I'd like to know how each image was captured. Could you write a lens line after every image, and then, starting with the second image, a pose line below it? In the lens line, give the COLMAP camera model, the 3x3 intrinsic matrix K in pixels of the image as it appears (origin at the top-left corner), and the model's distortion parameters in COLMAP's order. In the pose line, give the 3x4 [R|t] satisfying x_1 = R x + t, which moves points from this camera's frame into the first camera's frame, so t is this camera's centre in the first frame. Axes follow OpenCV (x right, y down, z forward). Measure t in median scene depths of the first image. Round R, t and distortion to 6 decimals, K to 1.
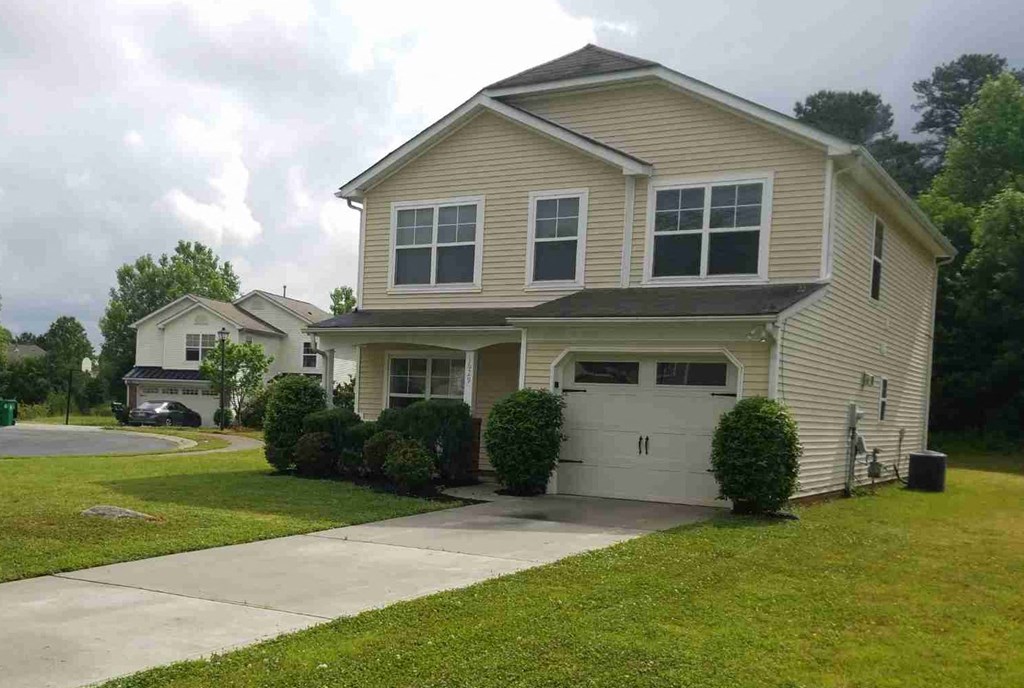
lens RADIAL K [[1040.8, 0, 512.0], [0, 1040.8, 344.0], [0, 0, 1]] dist [-0.004646, -0.002695]
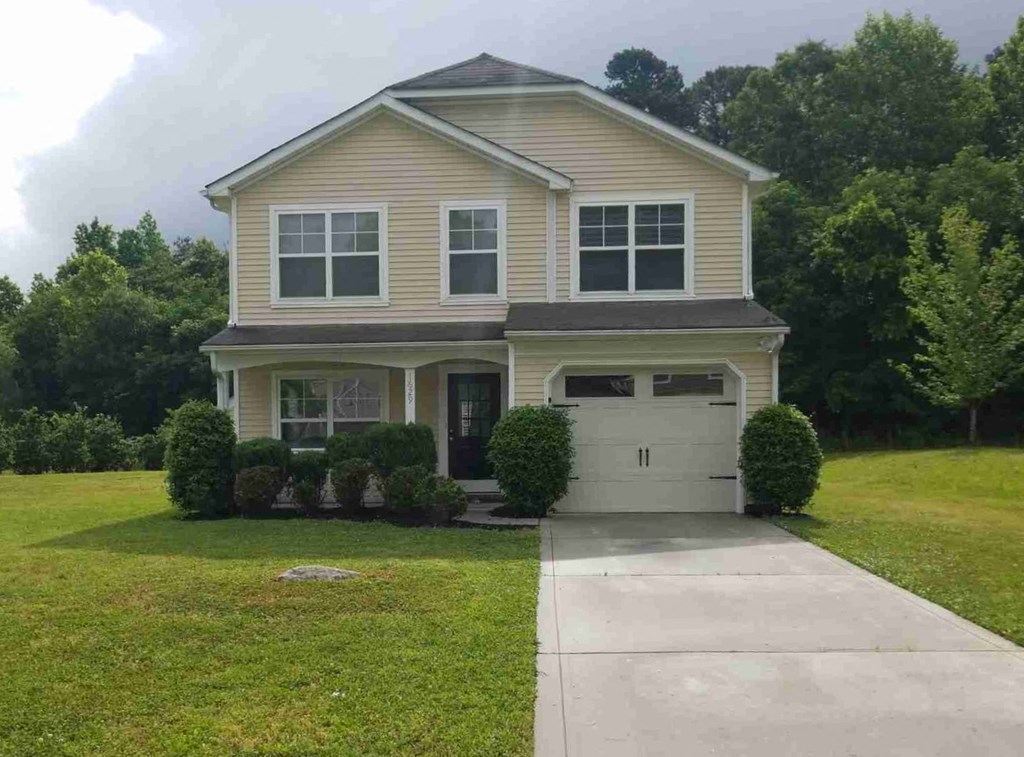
lens RADIAL K [[972.8, 0, 512.0], [0, 972.8, 378.5], [0, 0, 1]] dist [0.007991, 0.002983]
pose [[0.898668, -0.025717, 0.437874, -0.339633], [0.019165, 0.999629, 0.019375, 0.000411], [-0.438210, -0.009020, 0.898827, 0.177837]]
